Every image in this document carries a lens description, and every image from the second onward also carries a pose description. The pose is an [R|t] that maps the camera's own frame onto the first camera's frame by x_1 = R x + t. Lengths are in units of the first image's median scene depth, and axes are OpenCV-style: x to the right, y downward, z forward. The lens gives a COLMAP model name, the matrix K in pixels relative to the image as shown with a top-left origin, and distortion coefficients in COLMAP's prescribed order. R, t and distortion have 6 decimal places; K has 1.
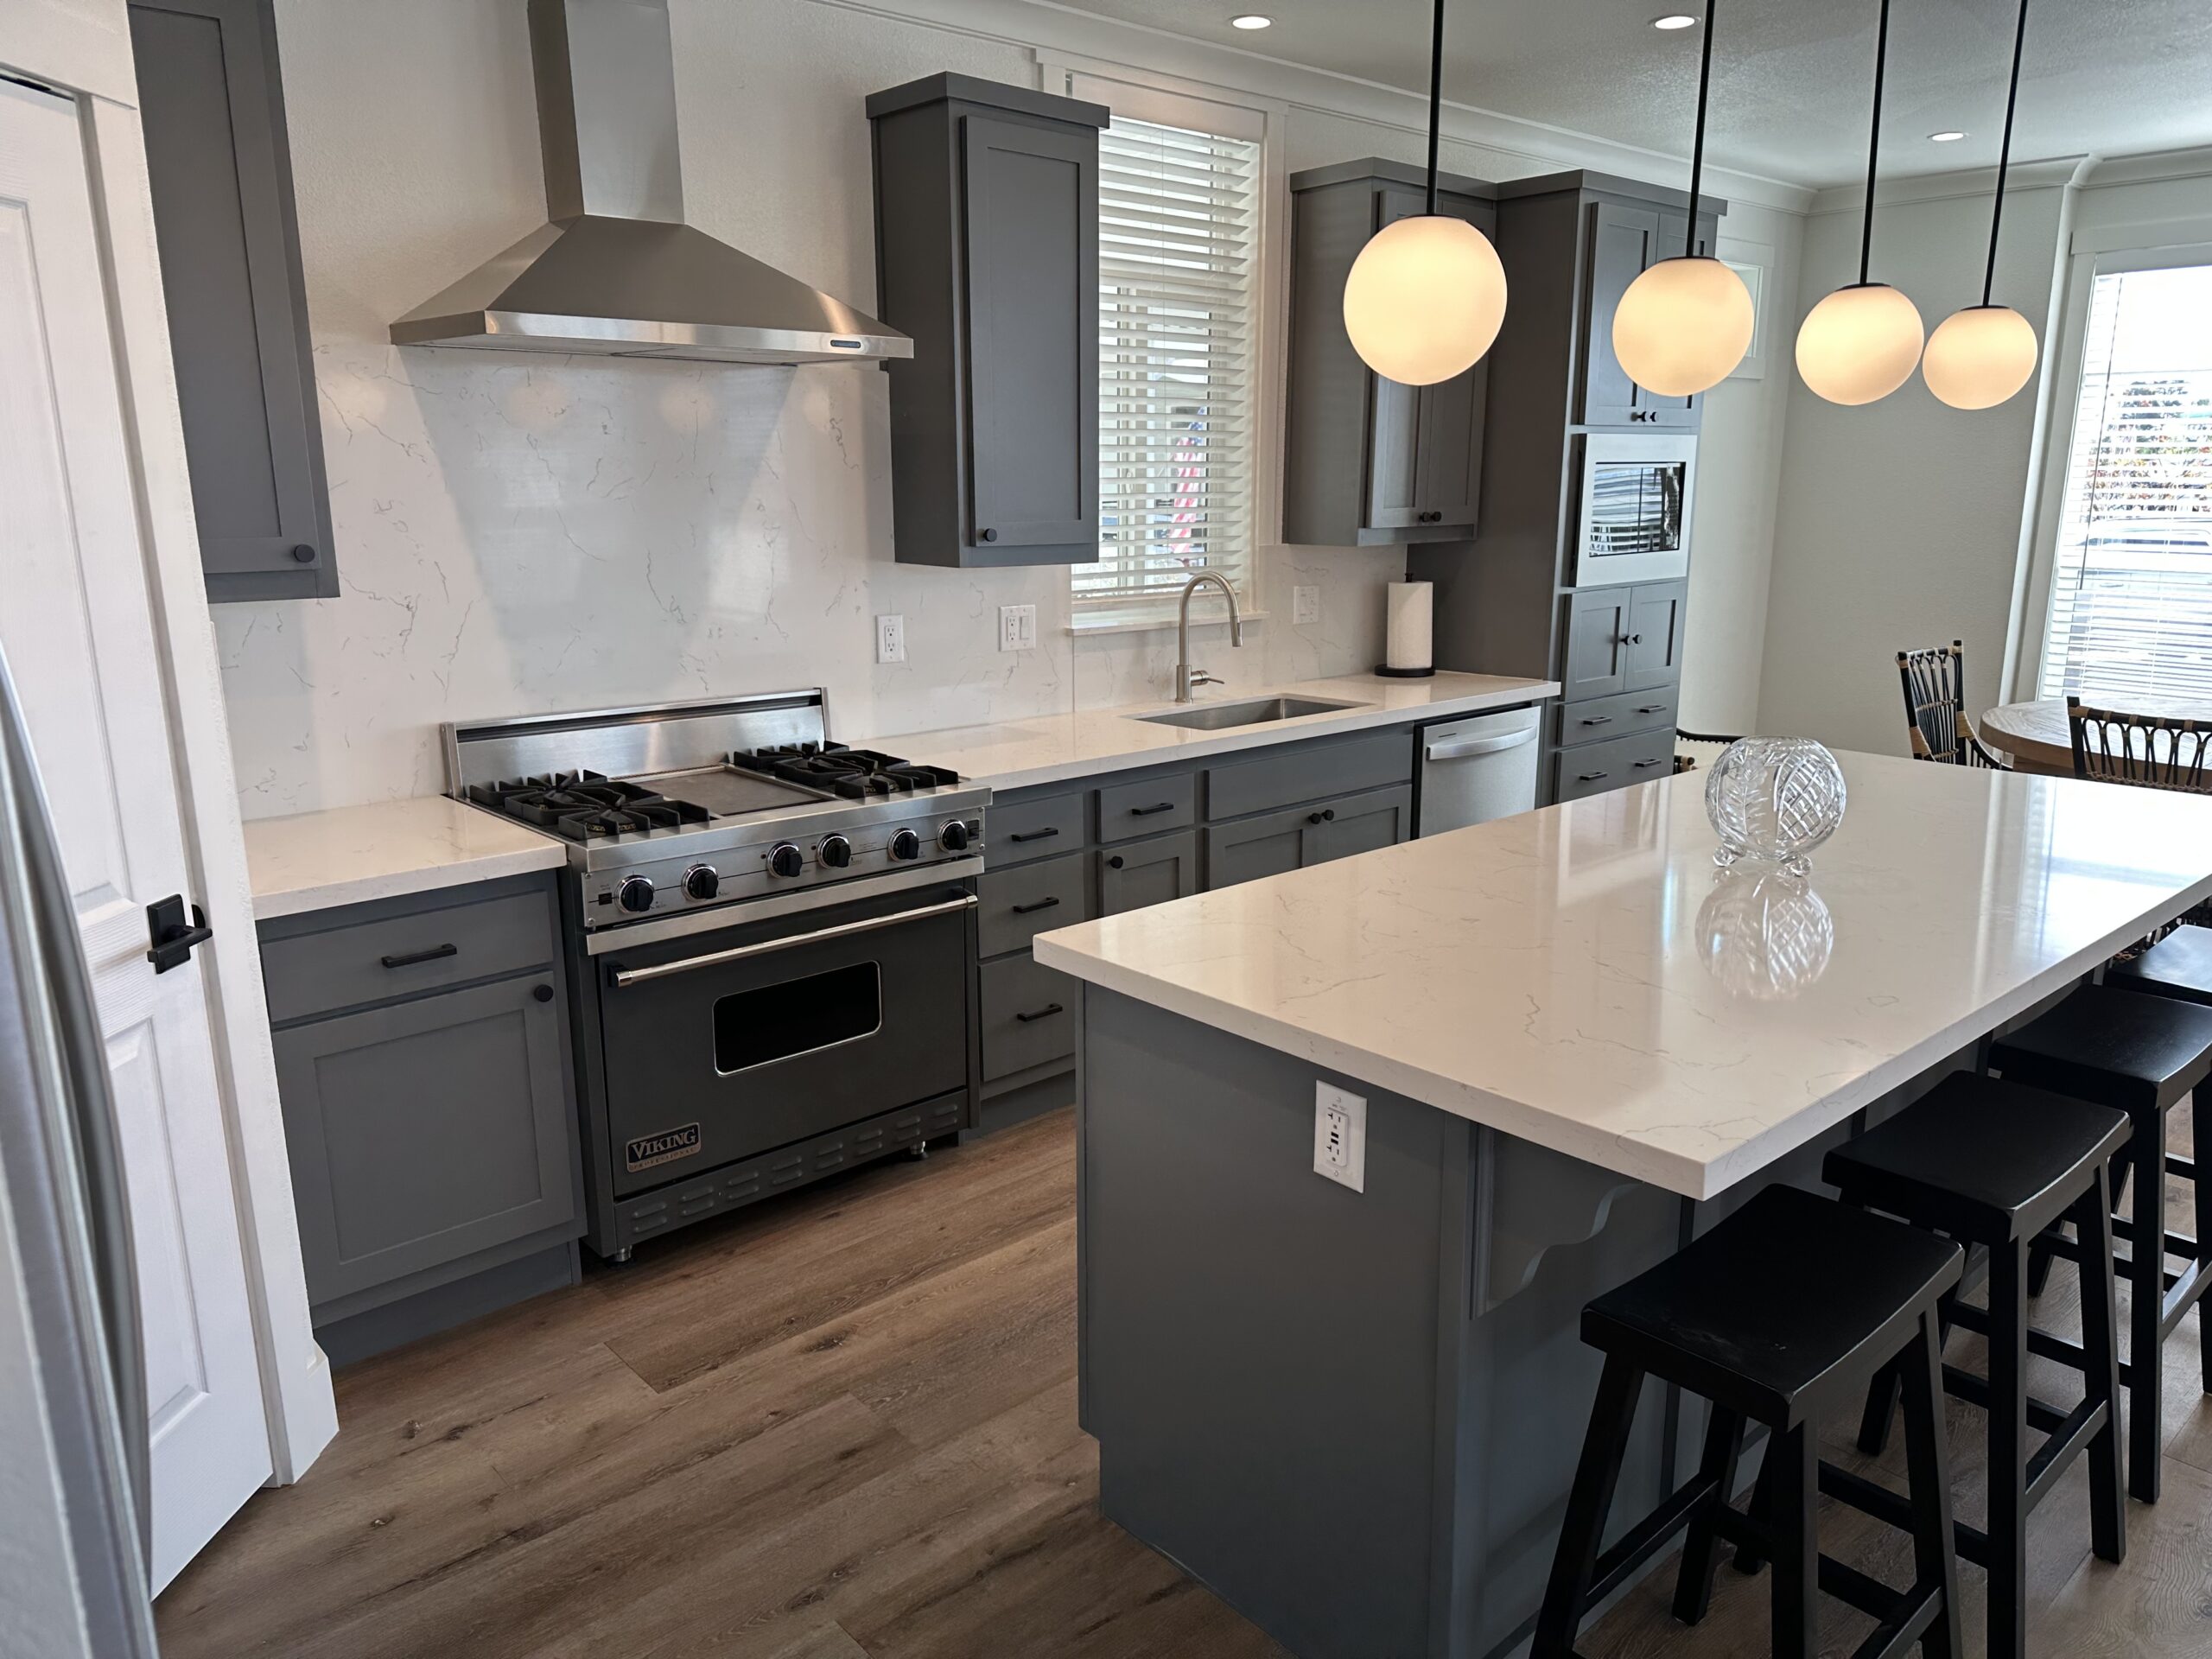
lens RADIAL K [[1556.3, 0, 1100.2], [0, 1556.3, 822.0], [0, 0, 1]] dist [0.033632, -0.034756]
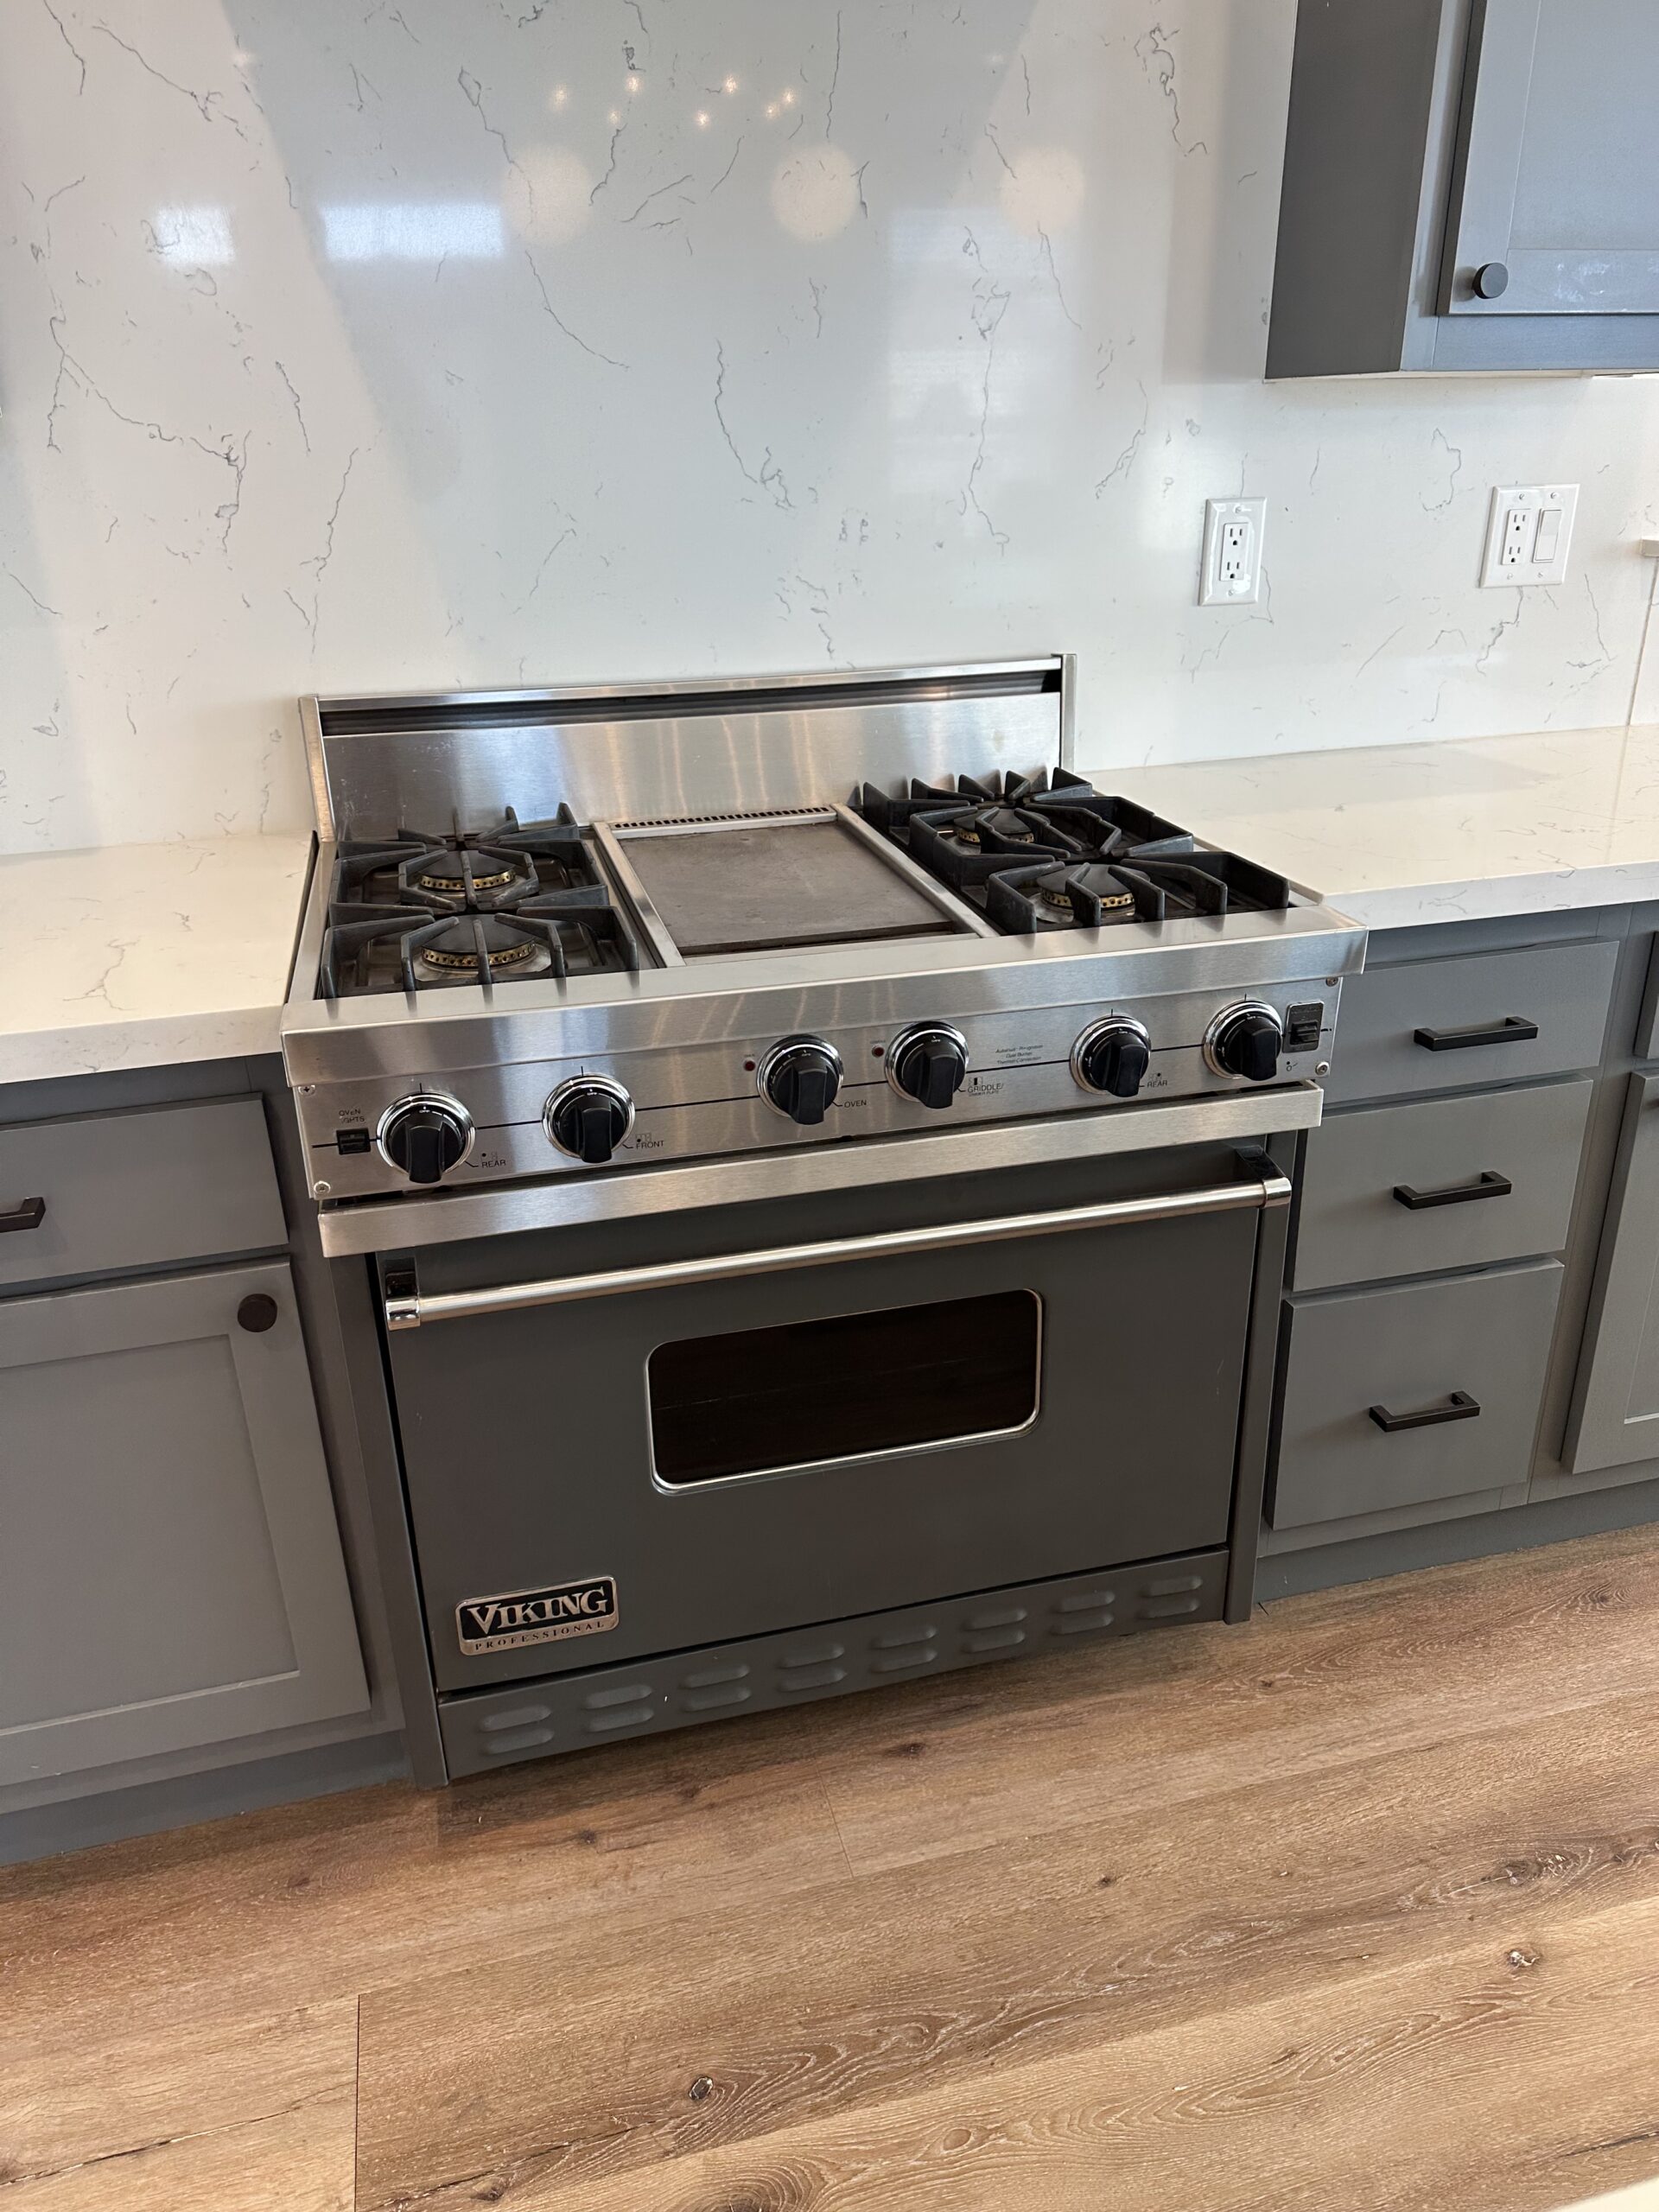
lens RADIAL K [[1540.0, 0, 827.8], [0, 1540.0, 1130.7], [0, 0, 1]] dist [0.081375, -0.115730]
pose [[0.891281, 0.165457, -0.422188, -0.014957], [-0.074654, 0.971890, 0.223285, -0.044733], [0.447265, -0.167491, 0.878579, 0.520800]]
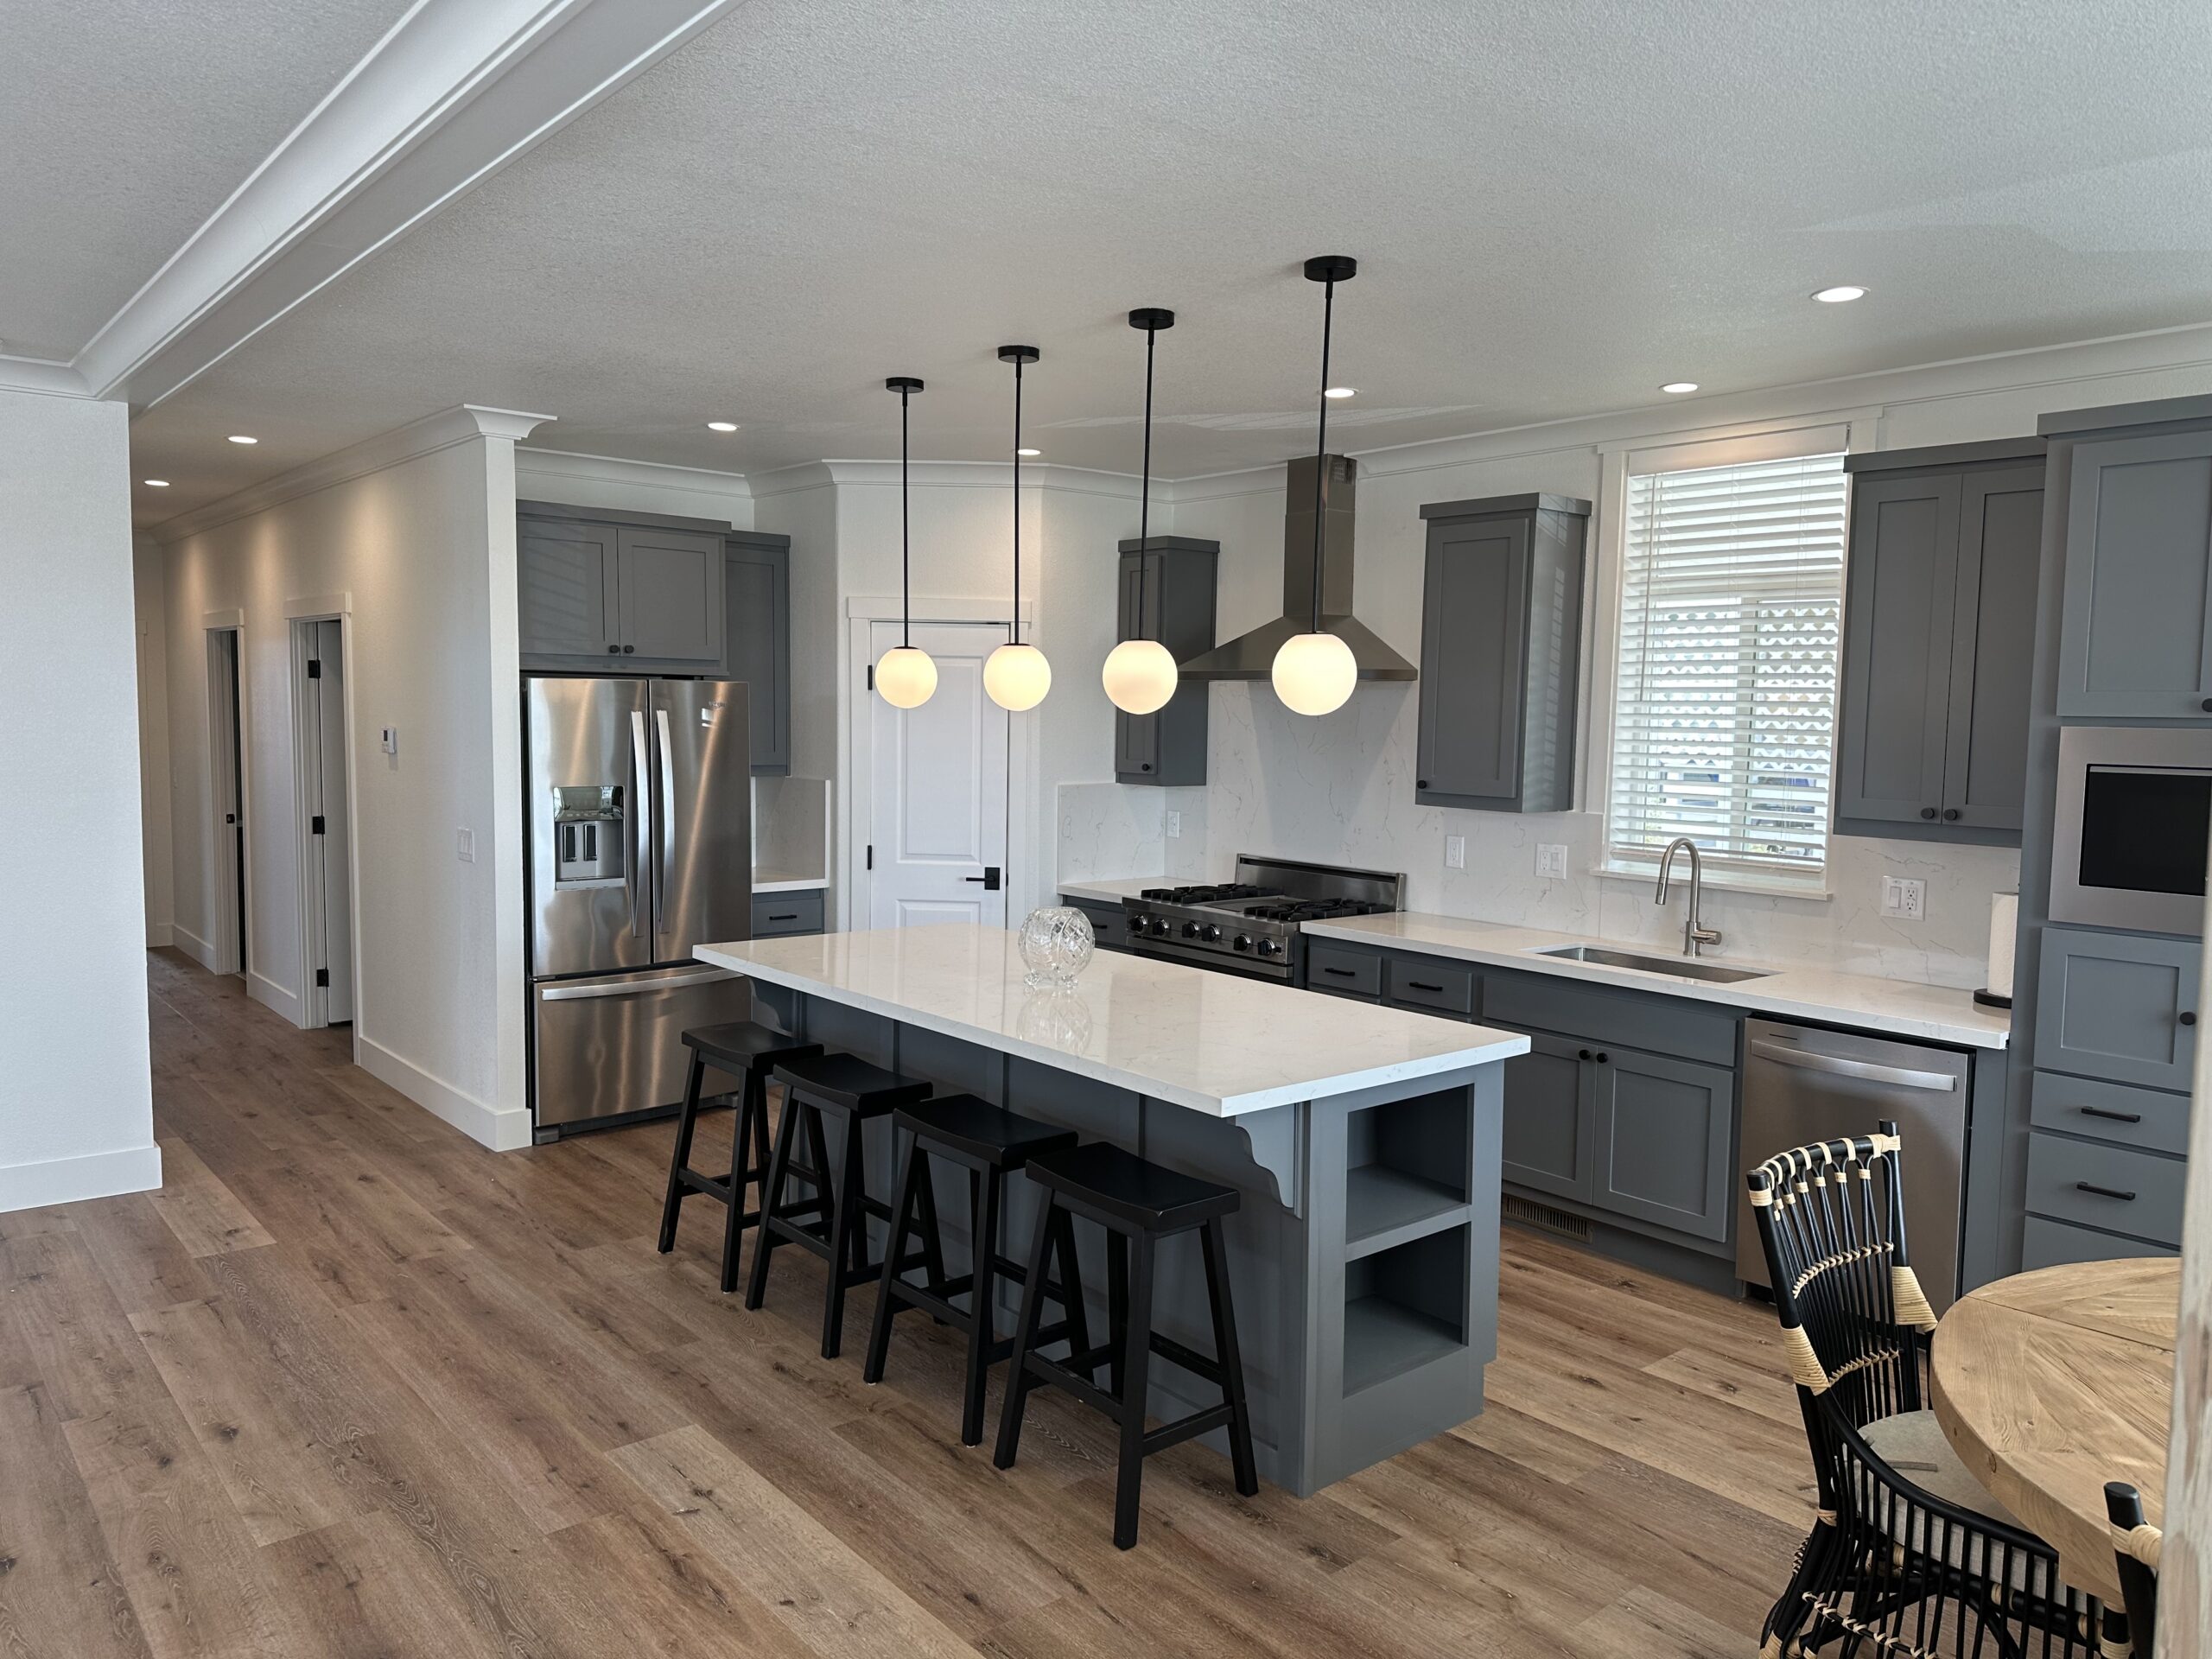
lens RADIAL K [[1546.6, 0, 1122.5], [0, 1546.6, 819.8], [0, 0, 1]] dist [0.038911, -0.036879]
pose [[-0.019835, 0.075065, -0.996981, 1.418959], [-0.240516, 0.967536, 0.077633, -0.196625], [0.970443, 0.241330, -0.001137, 0.729484]]
